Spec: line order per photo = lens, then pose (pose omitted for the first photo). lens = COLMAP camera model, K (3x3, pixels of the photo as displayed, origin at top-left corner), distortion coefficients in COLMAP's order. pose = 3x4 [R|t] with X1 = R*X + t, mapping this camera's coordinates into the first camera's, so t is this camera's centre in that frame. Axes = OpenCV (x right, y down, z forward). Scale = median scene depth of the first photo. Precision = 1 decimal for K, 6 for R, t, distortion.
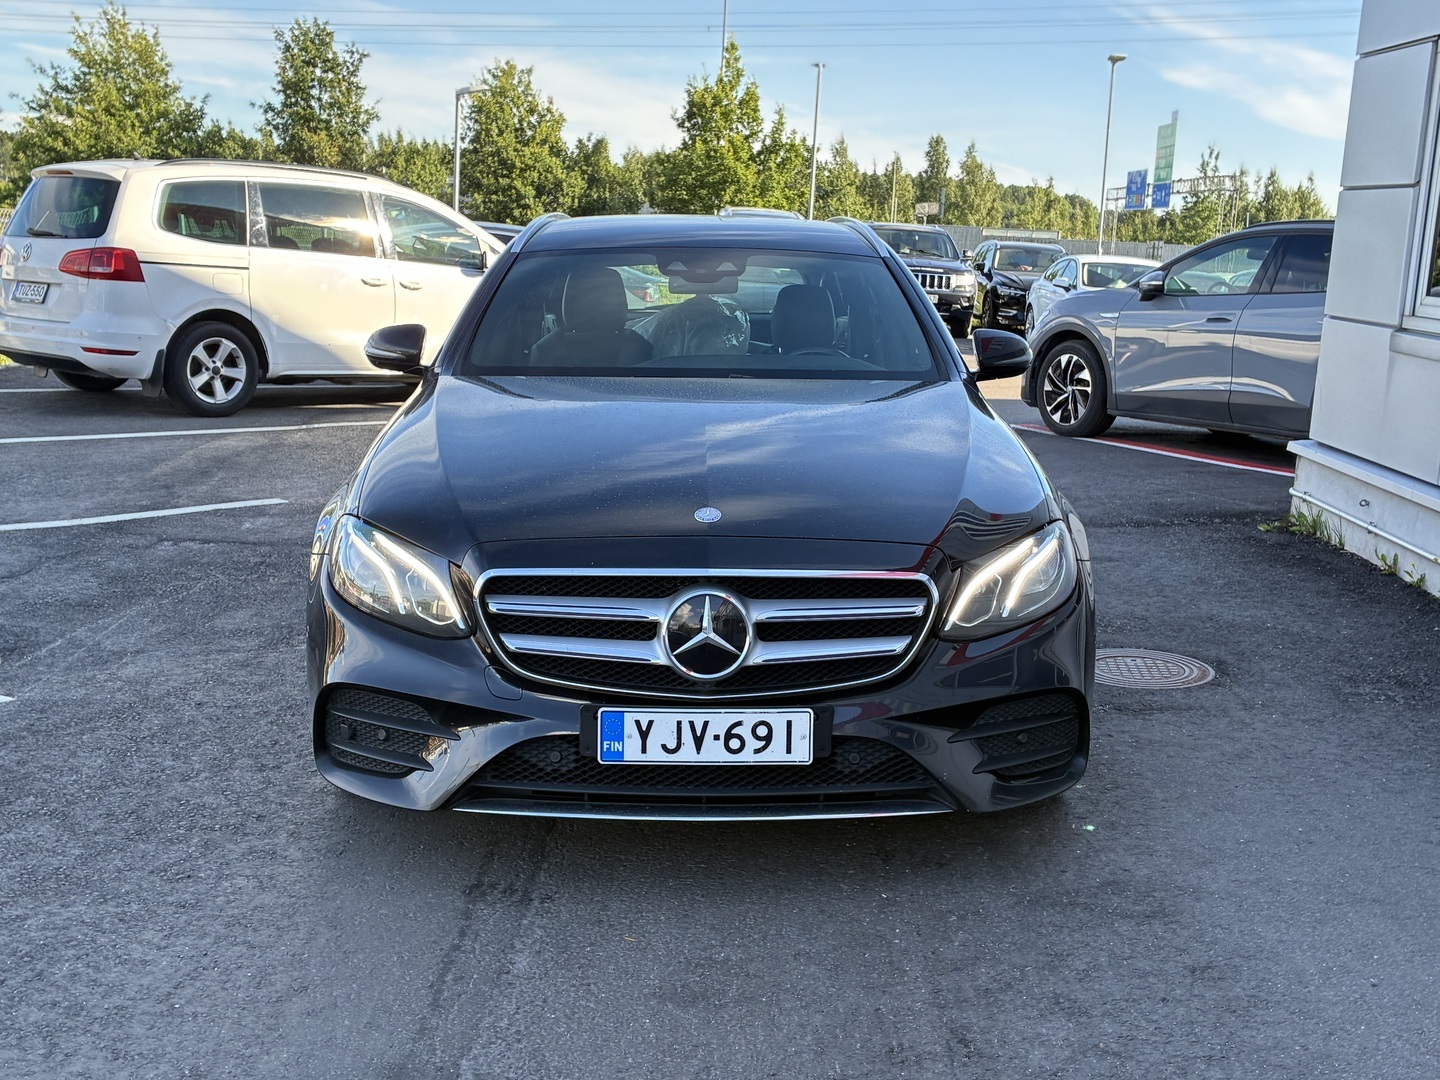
lens RADIAL K [[1686.5, 0, 719.2], [0, 1686.5, 531.0], [0, 0, 1]] dist [0.023748, 0.000000]
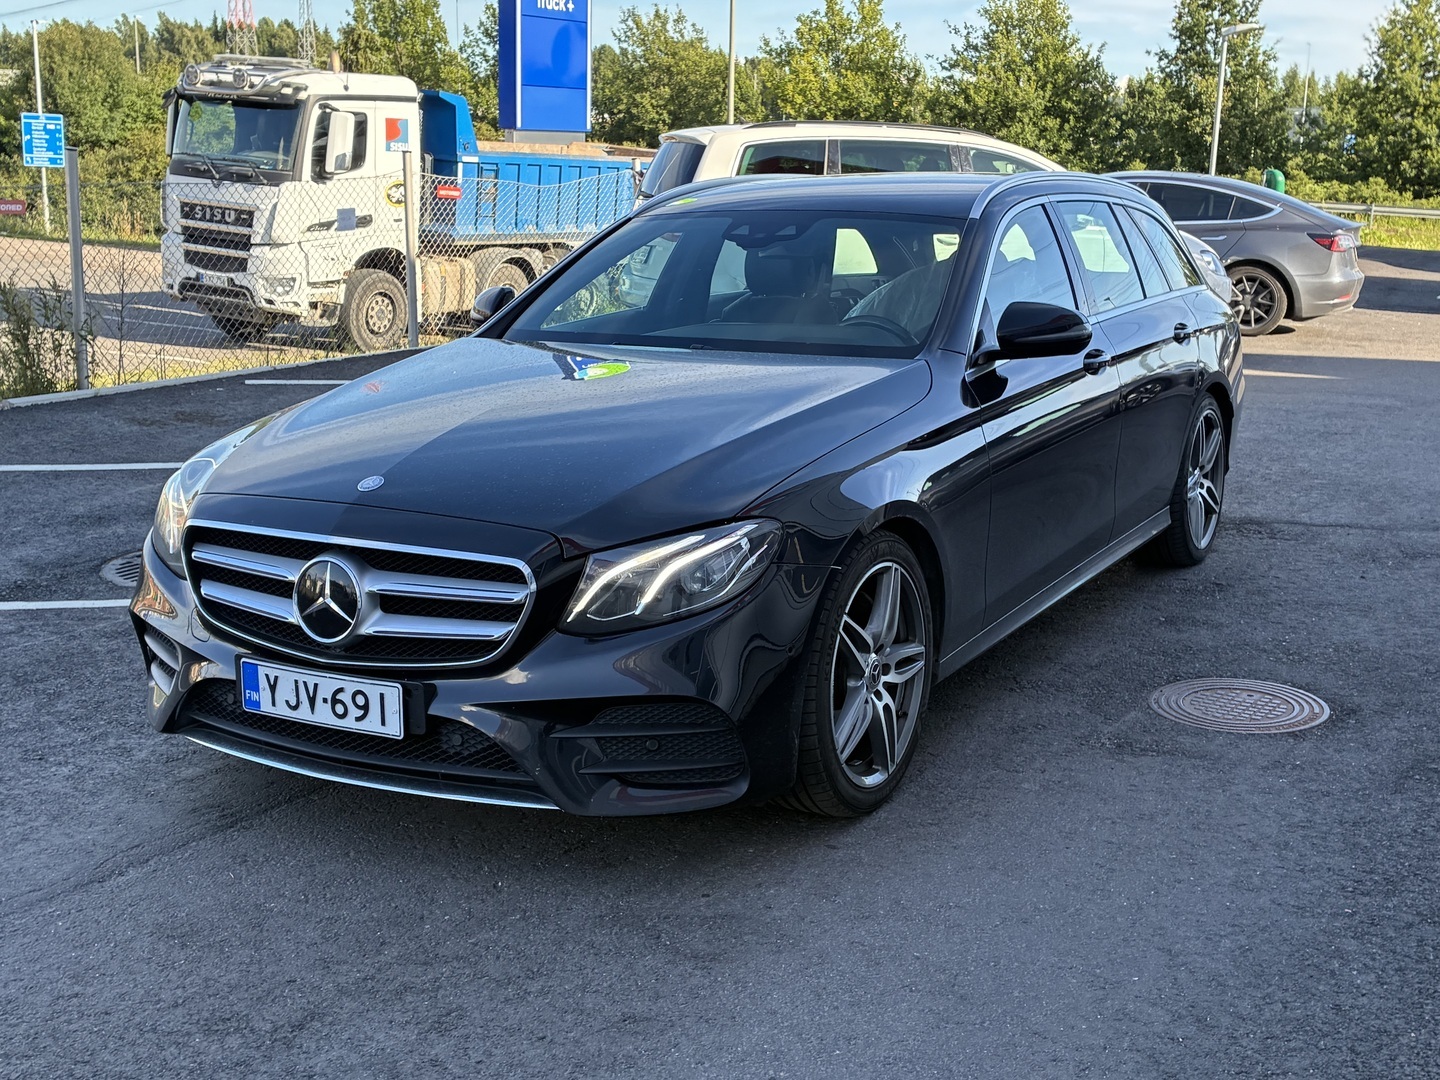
lens RADIAL K [[1686.5, 0, 728.3], [0, 1686.5, 541.9], [0, 0, 1]] dist [0.023748, 0.000000]
pose [[0.875780, 0.085533, -0.475073, 0.669992], [-0.068600, 0.996241, 0.052905, -0.043241], [0.477812, -0.013743, 0.878355, 0.209225]]
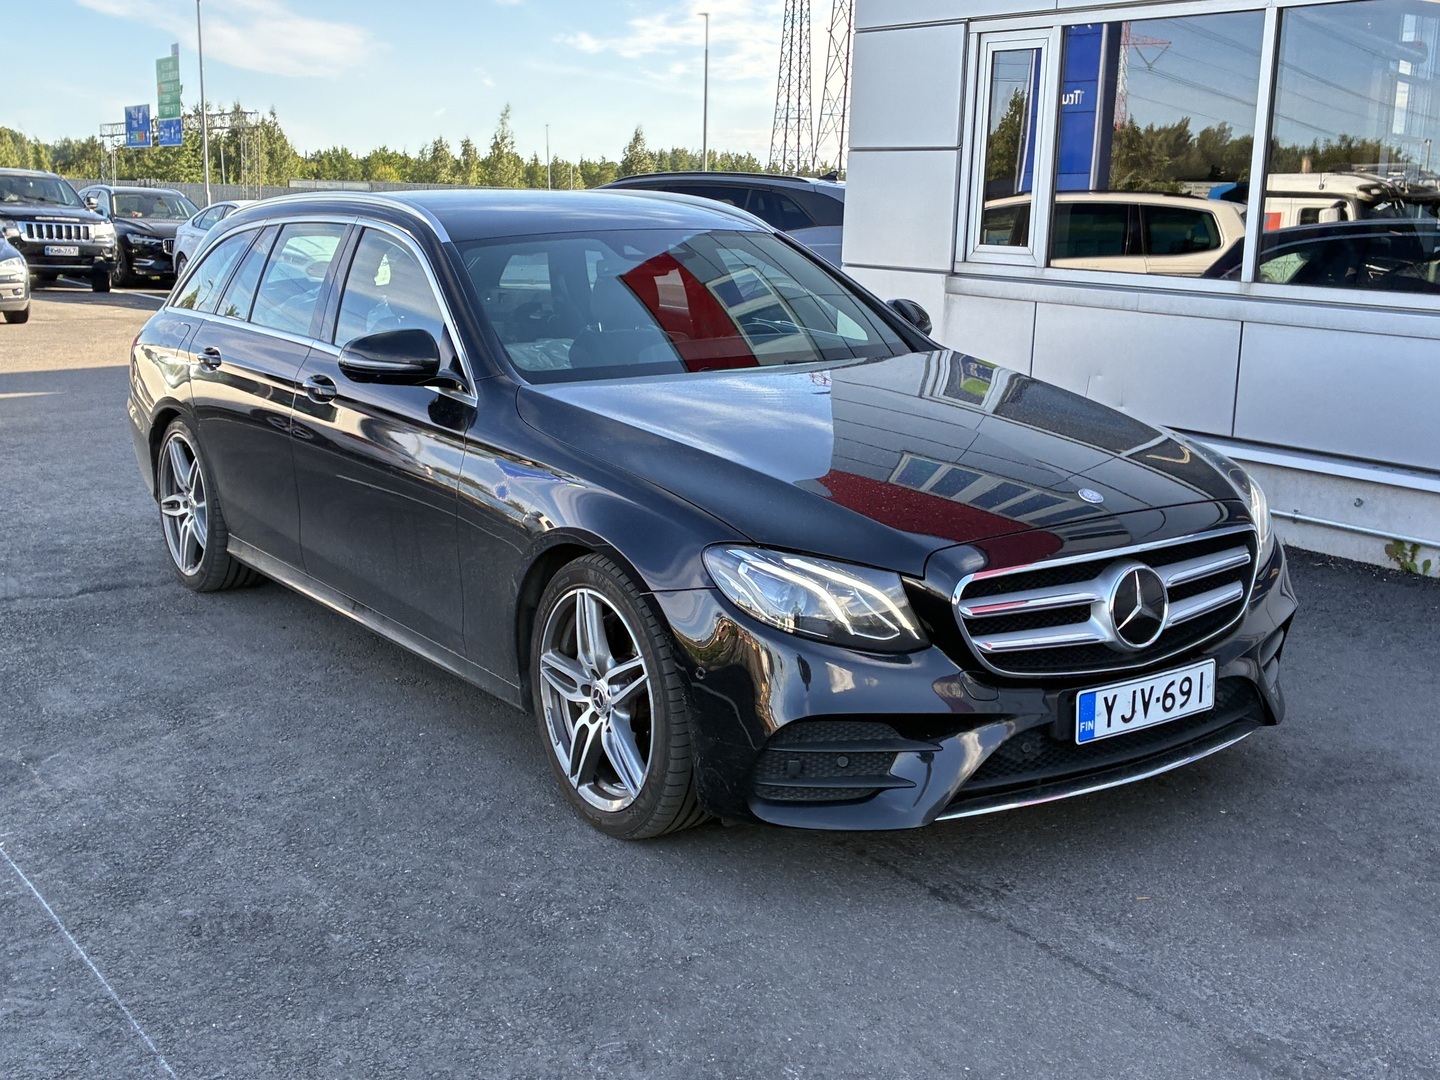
lens RADIAL K [[1686.5, 0, 710.3], [0, 1686.5, 549.8], [0, 0, 1]] dist [0.023748, 0.000000]
pose [[0.836505, -0.137148, 0.530519, -0.777241], [0.111699, 0.990521, 0.079943, -0.088563], [-0.536454, -0.007614, 0.843895, 0.232083]]
